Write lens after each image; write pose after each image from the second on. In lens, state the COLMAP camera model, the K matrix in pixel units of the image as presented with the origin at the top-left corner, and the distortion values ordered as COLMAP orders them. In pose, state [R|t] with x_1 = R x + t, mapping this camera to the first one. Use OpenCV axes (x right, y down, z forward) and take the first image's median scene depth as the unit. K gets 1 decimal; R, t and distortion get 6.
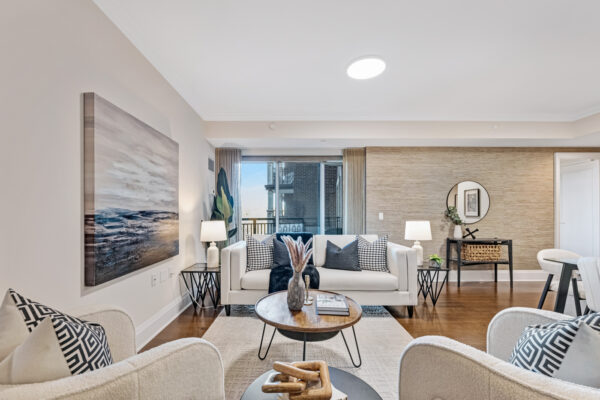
lens RADIAL K [[251.0, 0, 299.9], [0, 251.0, 213.8], [0, 0, 1]] dist [-0.005140, 0.000021]
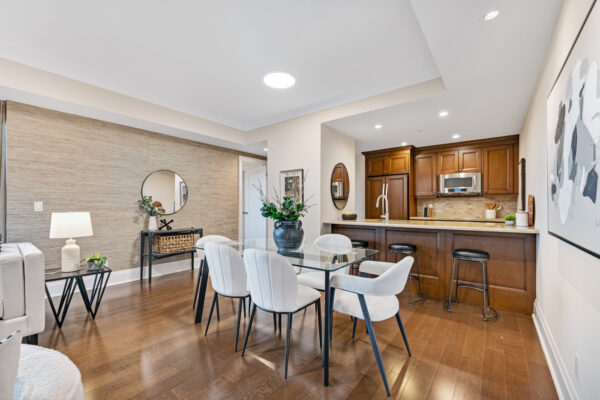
lens RADIAL K [[251.0, 0, 300.6], [0, 251.0, 208.9], [0, 0, 1]] dist [-0.005140, 0.000021]
pose [[0.617899, -0.004969, 0.786242, 0.265853], [-0.001009, 0.999974, 0.007112, 0.011644], [-0.786257, -0.005188, 0.617878, -0.002120]]
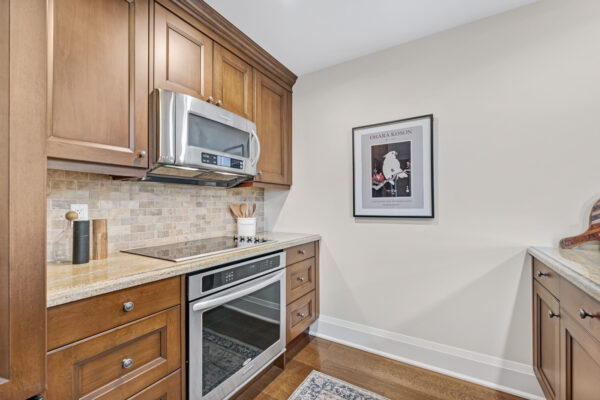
lens RADIAL K [[251.0, 0, 301.3], [0, 251.0, 202.8], [0, 0, 1]] dist [-0.005140, 0.000021]
pose [[-0.851323, 0.015187, 0.524422, 1.453619], [0.010486, 0.999874, -0.011933, -0.002194], [-0.524538, -0.004660, -0.851375, 0.440745]]
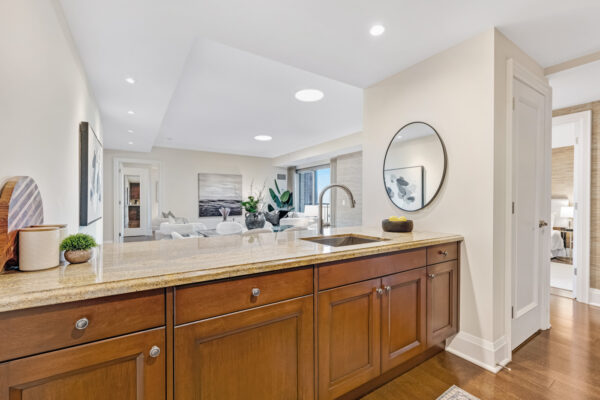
lens RADIAL K [[251.0, 0, 314.9], [0, 251.0, 203.7], [0, 0, 1]] dist [-0.005140, 0.000021]
pose [[0.582220, 0.011763, -0.812946, 1.605959], [-0.004877, 0.999928, 0.010976, 0.000596], [0.813017, -0.002425, 0.582235, 0.029264]]
